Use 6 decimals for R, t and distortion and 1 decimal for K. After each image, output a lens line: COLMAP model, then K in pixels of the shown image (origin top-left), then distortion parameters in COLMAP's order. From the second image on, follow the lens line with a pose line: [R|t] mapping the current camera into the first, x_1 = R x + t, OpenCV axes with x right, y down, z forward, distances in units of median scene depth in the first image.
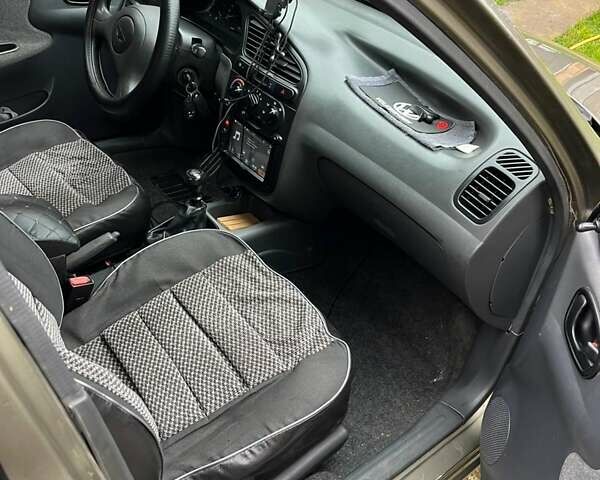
lens RADIAL K [[597.9, 0, 300.0], [0, 597.9, 240.0], [0, 0, 1]] dist [0.089759, -0.105044]
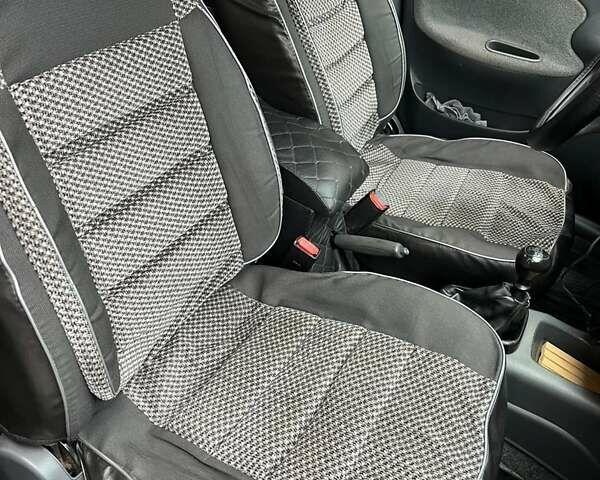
lens RADIAL K [[597.9, 0, 300.0], [0, 597.9, 240.0], [0, 0, 1]] dist [0.089759, -0.105044]
pose [[0.395756, 0.527685, -0.751615, 0.245911], [-0.645517, 0.741981, 0.181030, -0.080088], [0.653211, 0.413537, 0.634273, 0.431559]]
